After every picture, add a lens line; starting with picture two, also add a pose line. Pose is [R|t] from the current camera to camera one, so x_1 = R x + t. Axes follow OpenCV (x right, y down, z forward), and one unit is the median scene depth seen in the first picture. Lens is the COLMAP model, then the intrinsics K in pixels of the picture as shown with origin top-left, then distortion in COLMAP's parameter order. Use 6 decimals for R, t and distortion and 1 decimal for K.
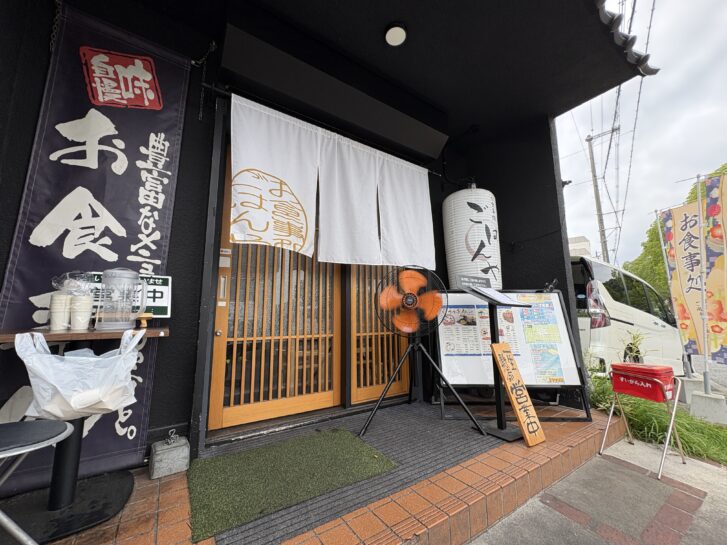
lens RADIAL K [[291.1, 0, 363.5], [0, 291.1, 272.5], [0, 0, 1]] dist [0.001052, 0.000269]
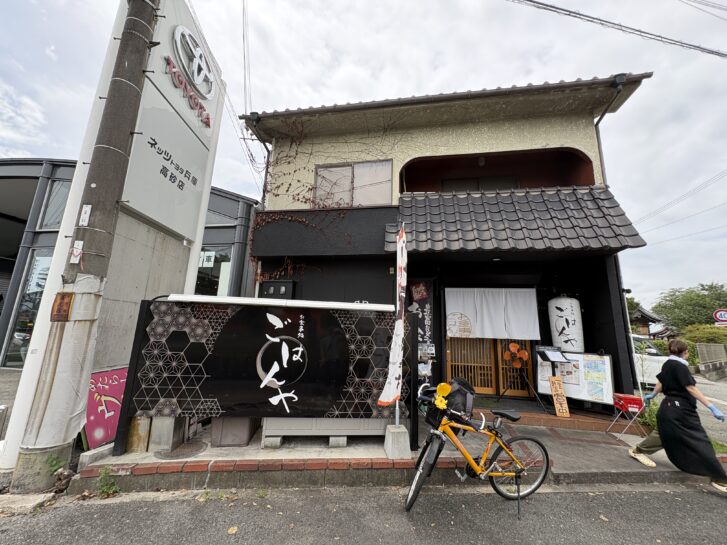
lens RADIAL K [[291.1, 0, 363.5], [0, 291.1, 272.5], [0, 0, 1]] dist [0.001052, 0.000269]
pose [[0.708077, -0.106038, -0.698128, 1.160281], [0.068355, 0.994310, -0.081696, -0.546811], [0.702819, 0.010126, 0.711297, -1.904586]]
